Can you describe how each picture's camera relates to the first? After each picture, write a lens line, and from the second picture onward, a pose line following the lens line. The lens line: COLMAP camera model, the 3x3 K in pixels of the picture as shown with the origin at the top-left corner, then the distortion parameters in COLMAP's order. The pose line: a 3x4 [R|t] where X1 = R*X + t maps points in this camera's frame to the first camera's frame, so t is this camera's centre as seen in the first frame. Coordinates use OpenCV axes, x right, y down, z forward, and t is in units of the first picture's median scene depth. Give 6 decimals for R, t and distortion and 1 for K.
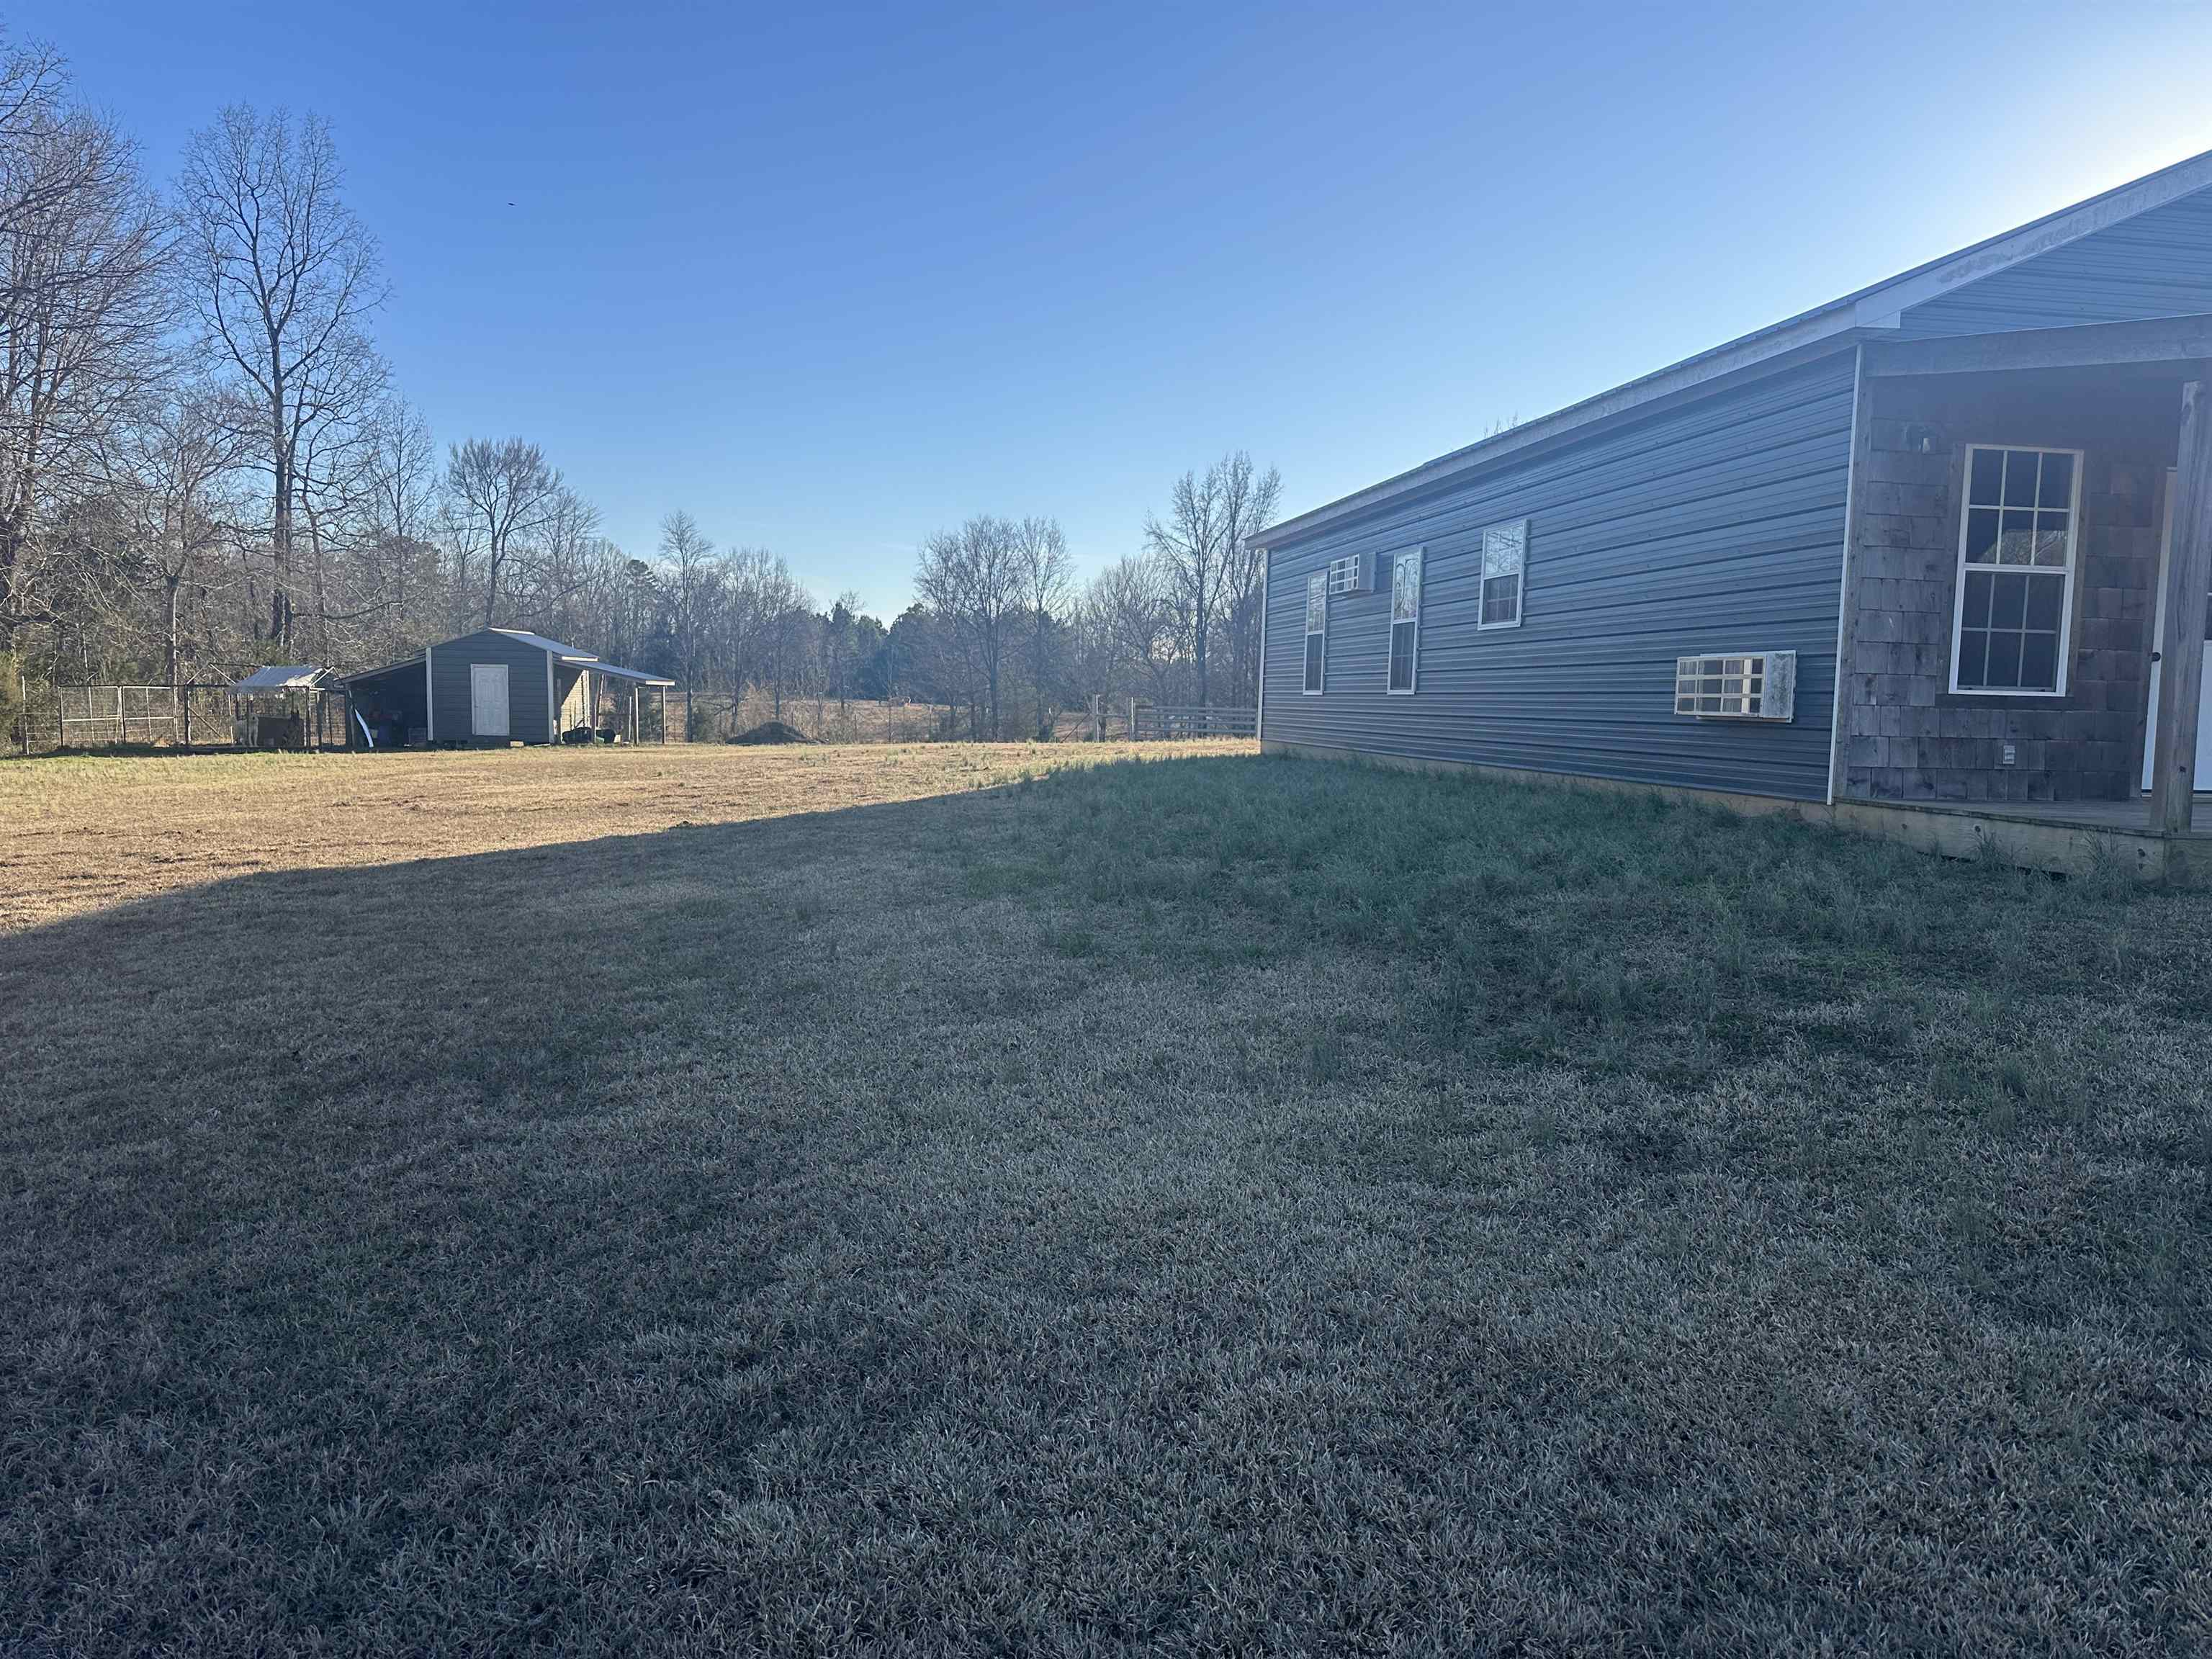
lens RADIAL K [[1529.3, 0, 1101.4], [0, 1529.3, 815.6], [0, 0, 1]] dist [0.107623, -0.147594]
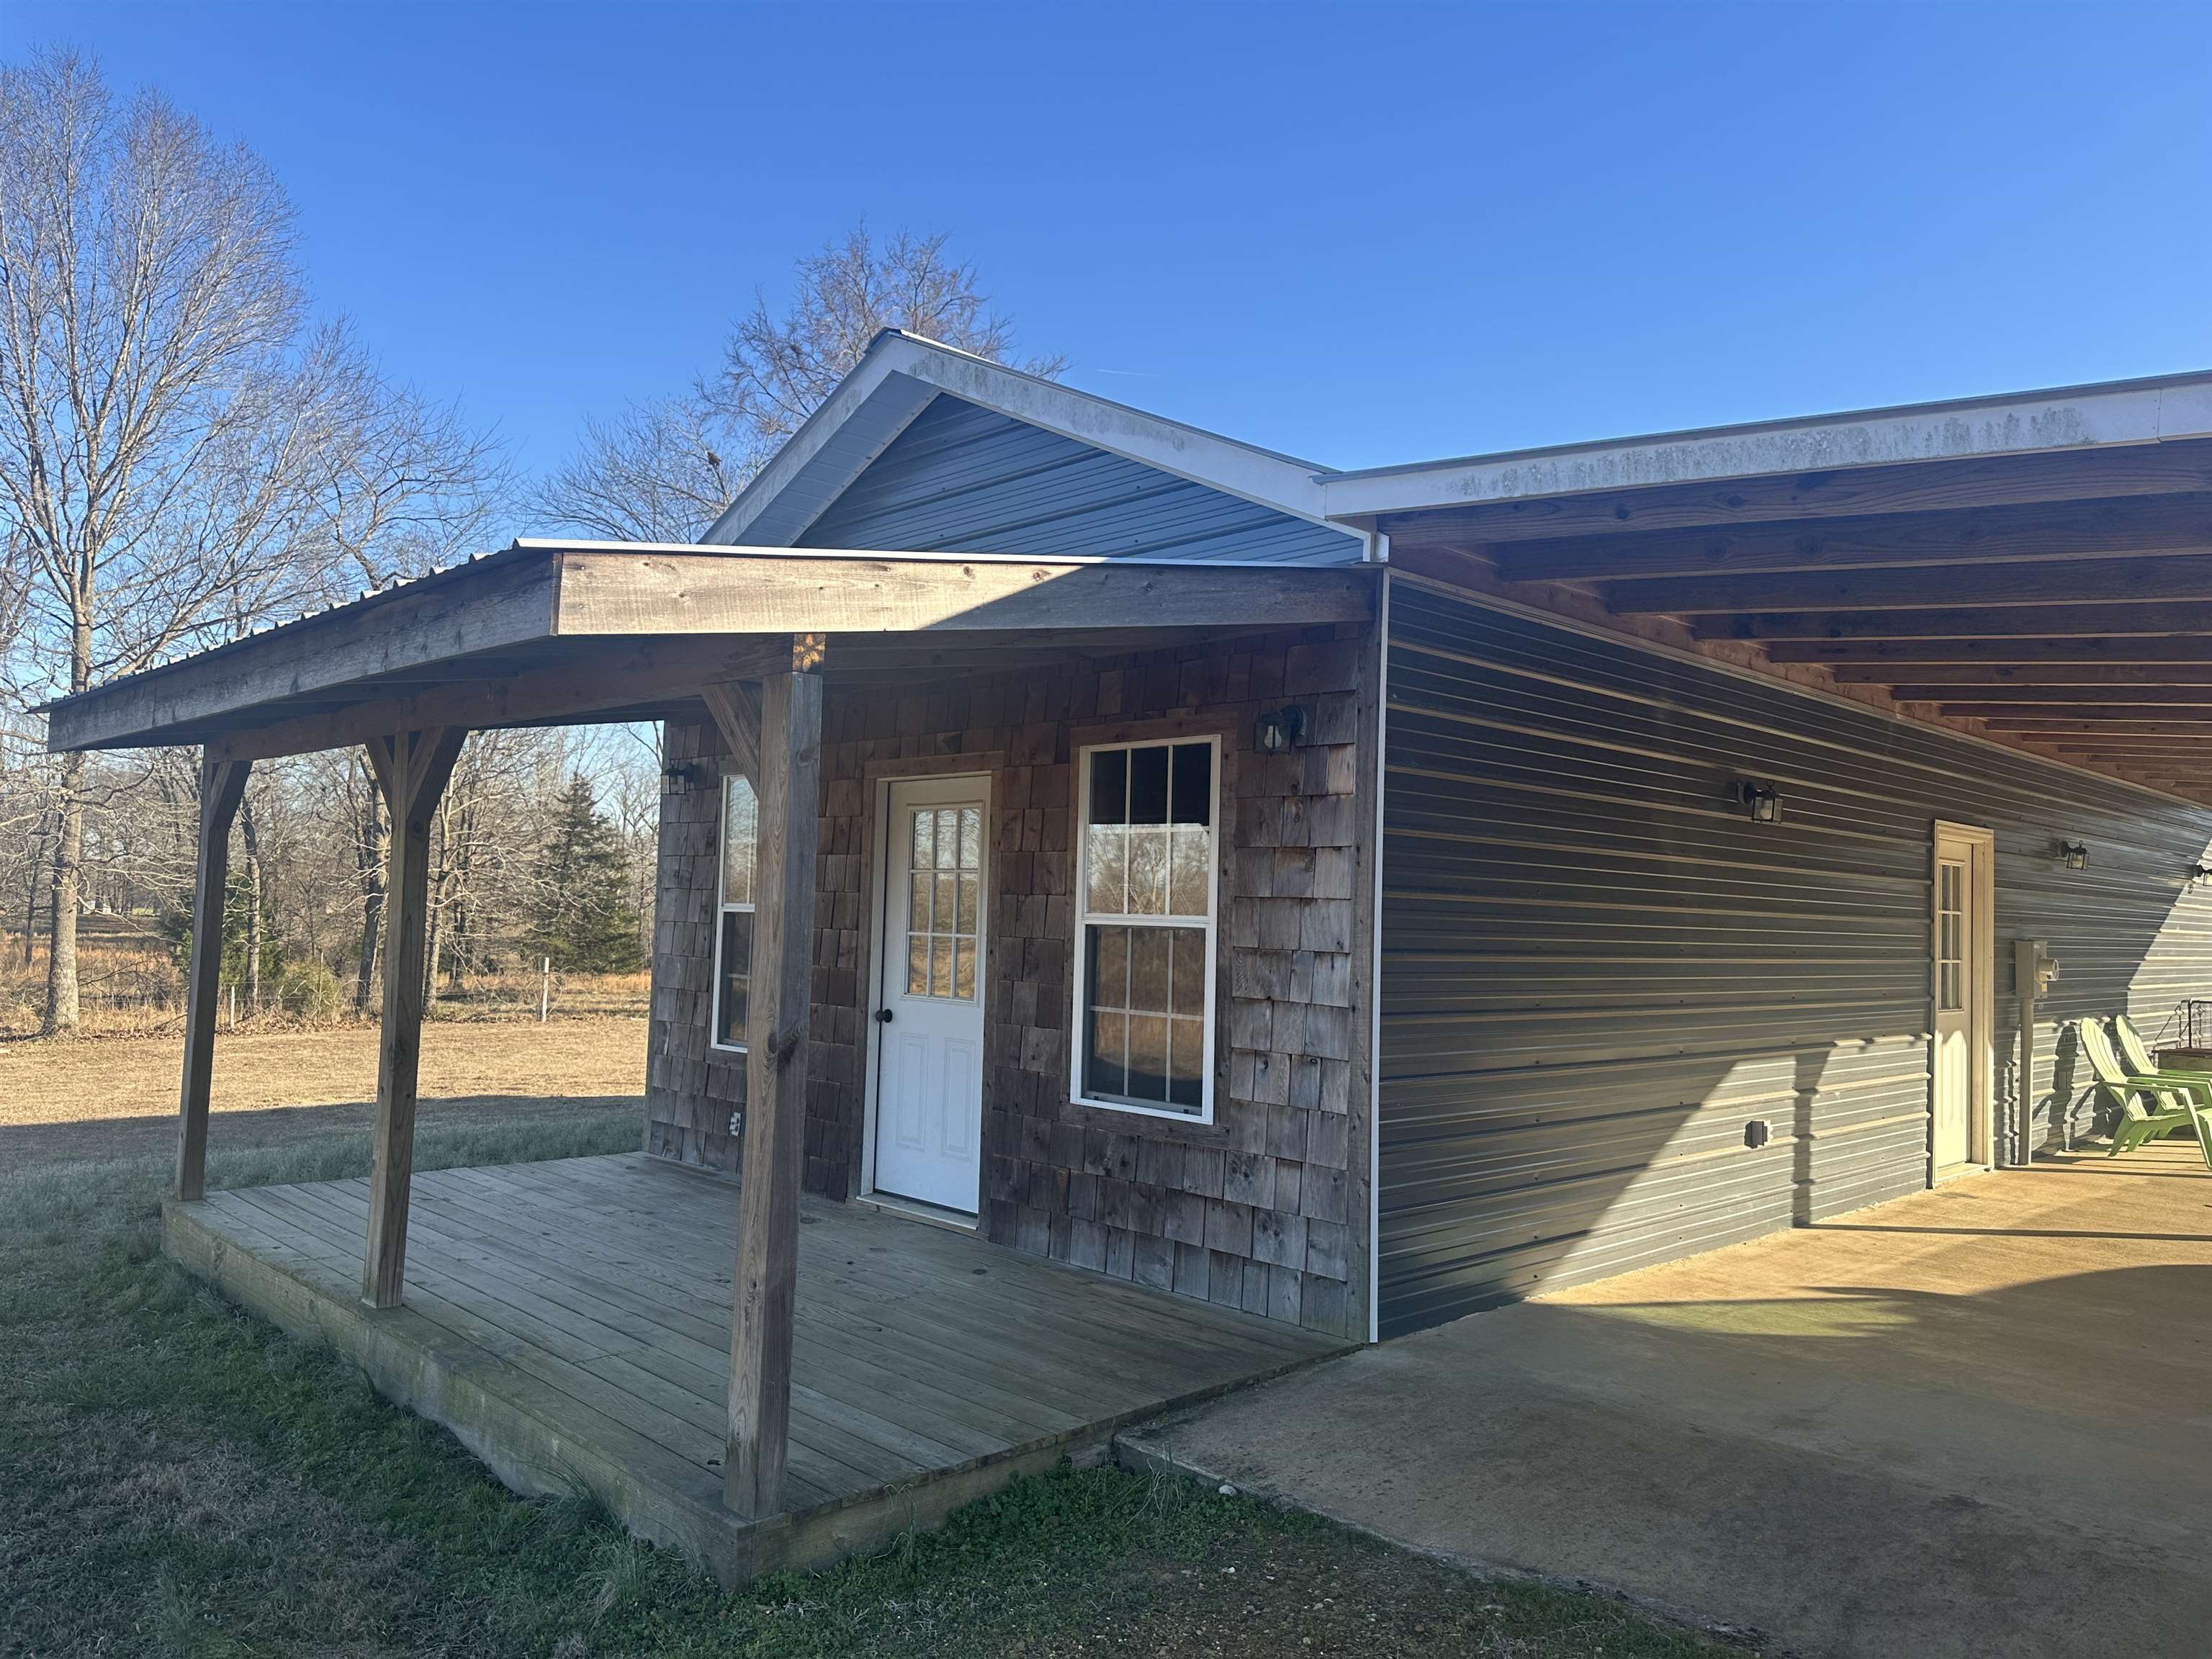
lens RADIAL K [[1529.3, 0, 1101.4], [0, 1529.3, 815.6], [0, 0, 1]] dist [0.107623, -0.147594]
pose [[0.579496, -0.062153, -0.812602, 1.429659], [-0.074922, 0.988802, -0.129060, -0.114862], [0.811524, 0.135671, 0.568350, 0.672095]]
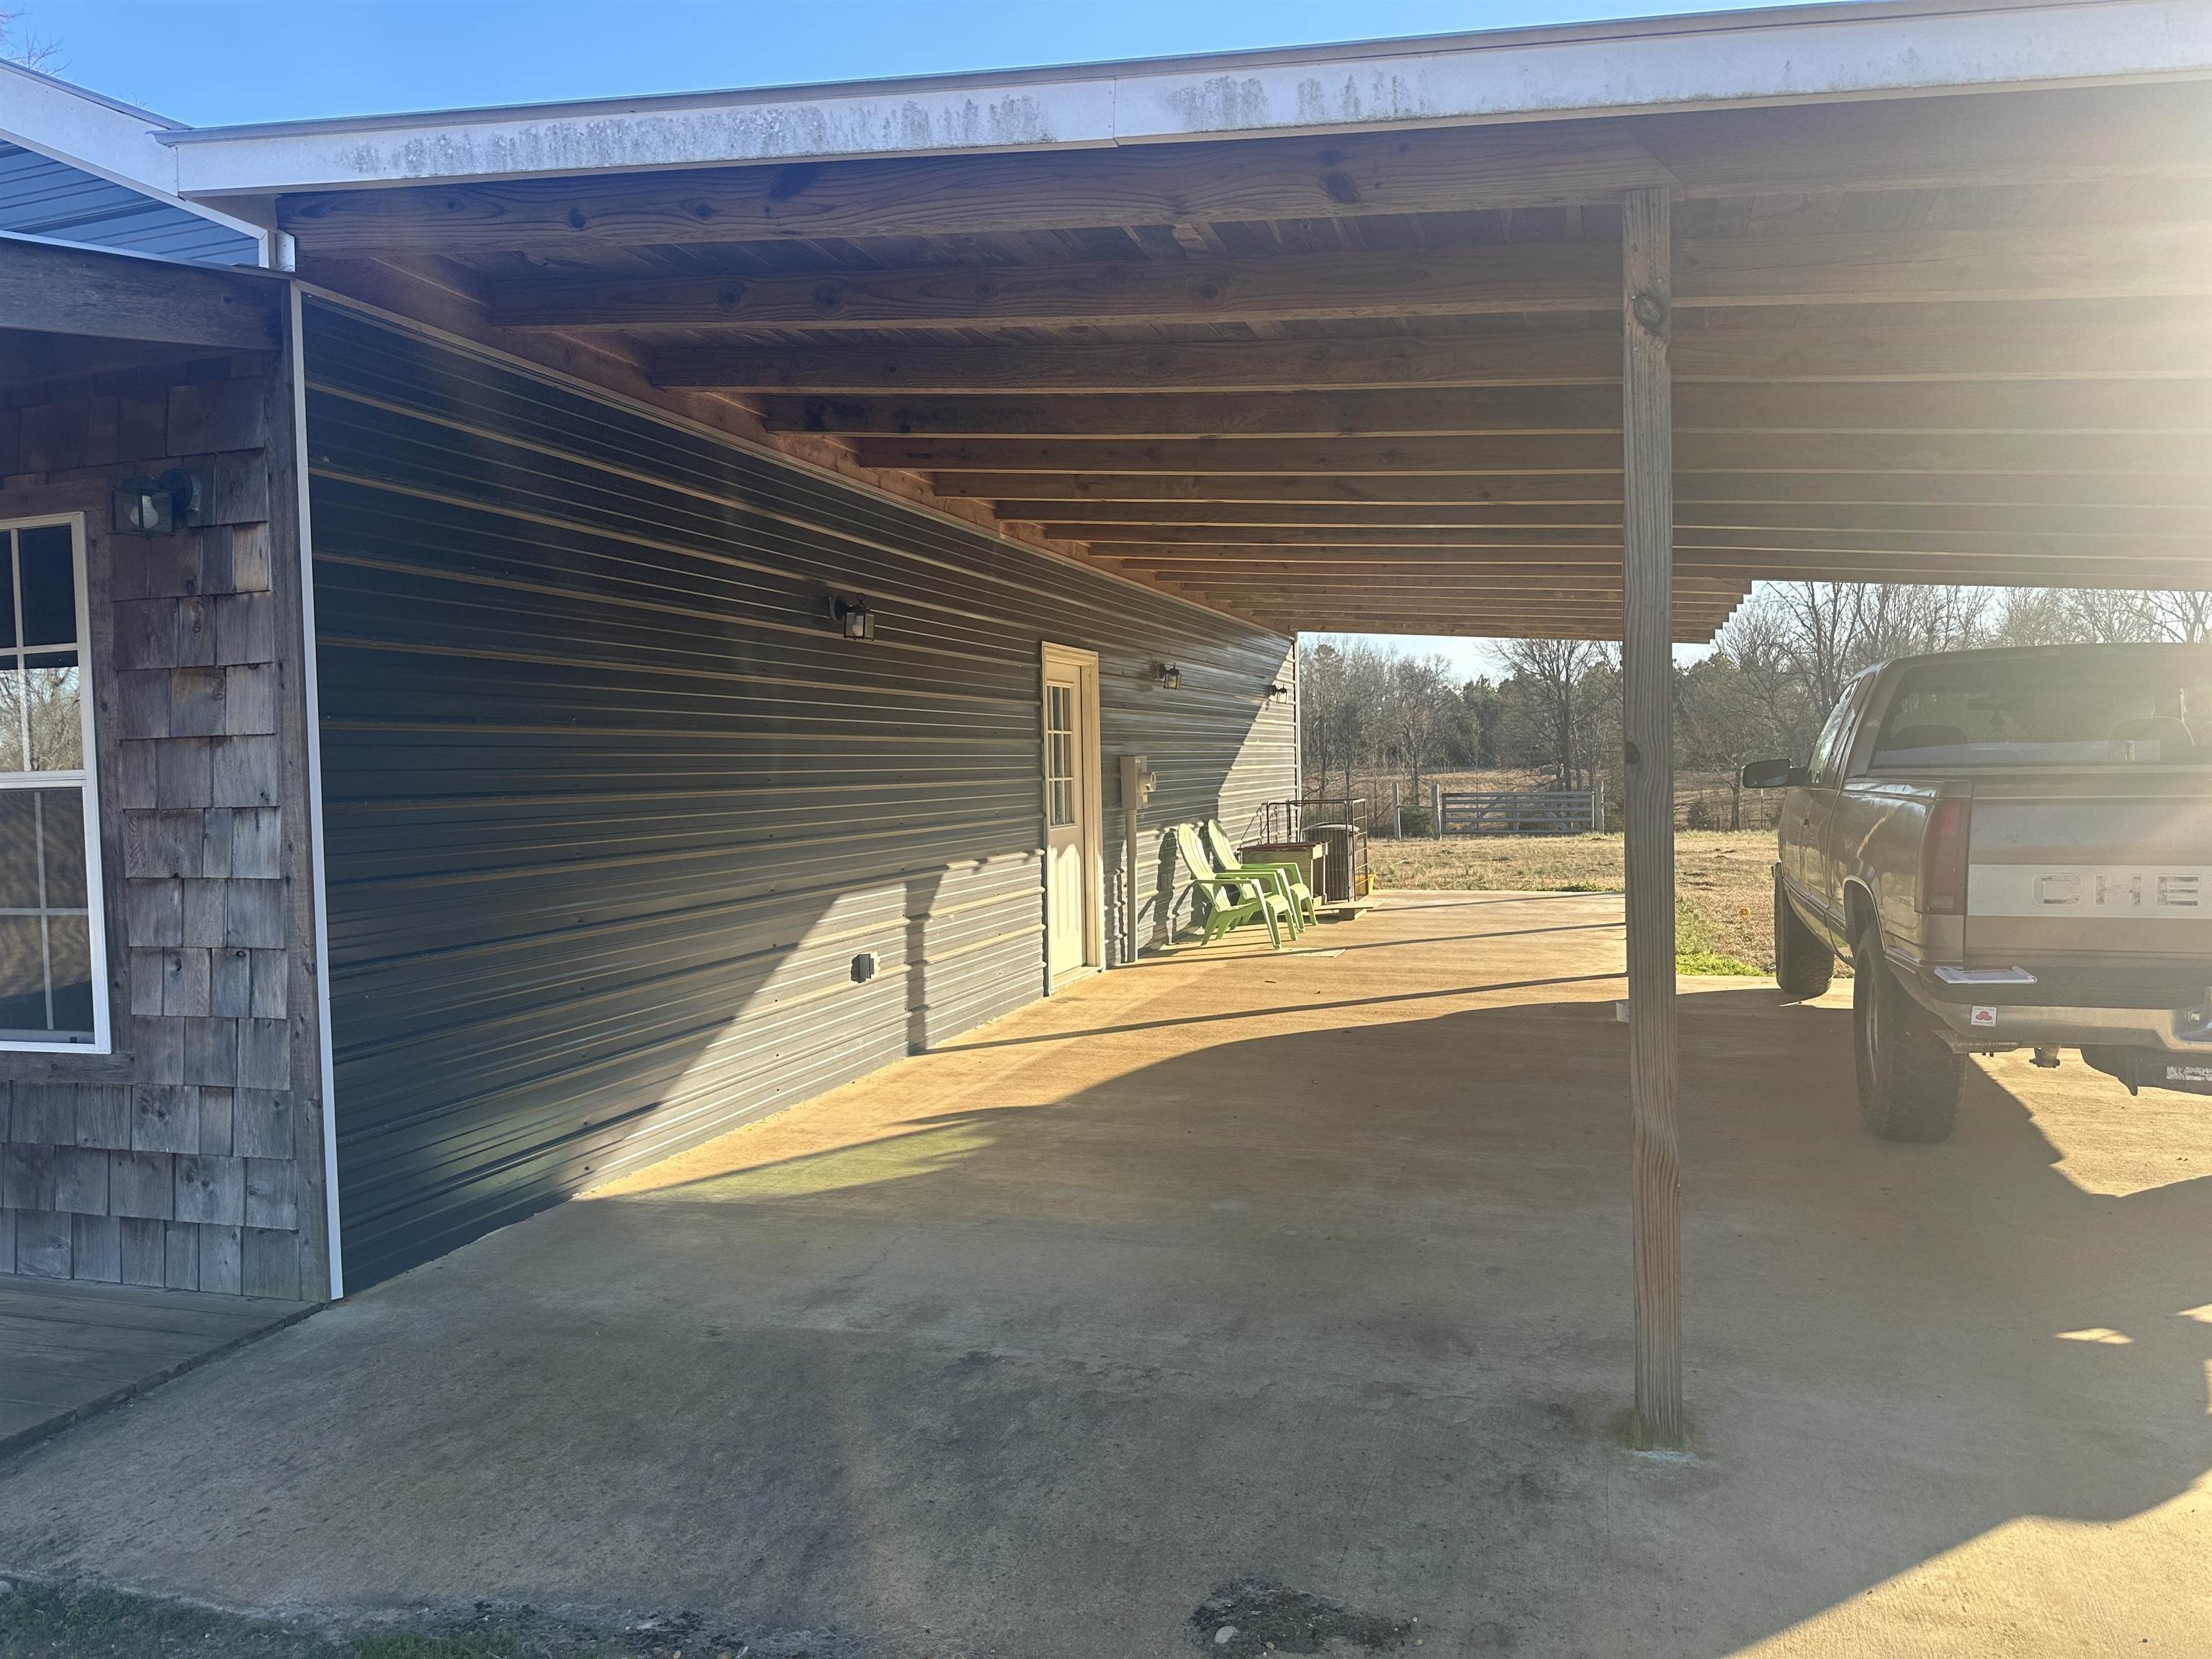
lens RADIAL K [[1529.3, 0, 1101.4], [0, 1529.3, 815.6], [0, 0, 1]] dist [0.107623, -0.147594]
pose [[0.890079, -0.036748, -0.454322, 1.415354], [0.016573, 0.998695, -0.048309, -0.117774], [0.455504, 0.035469, 0.889527, 0.800450]]
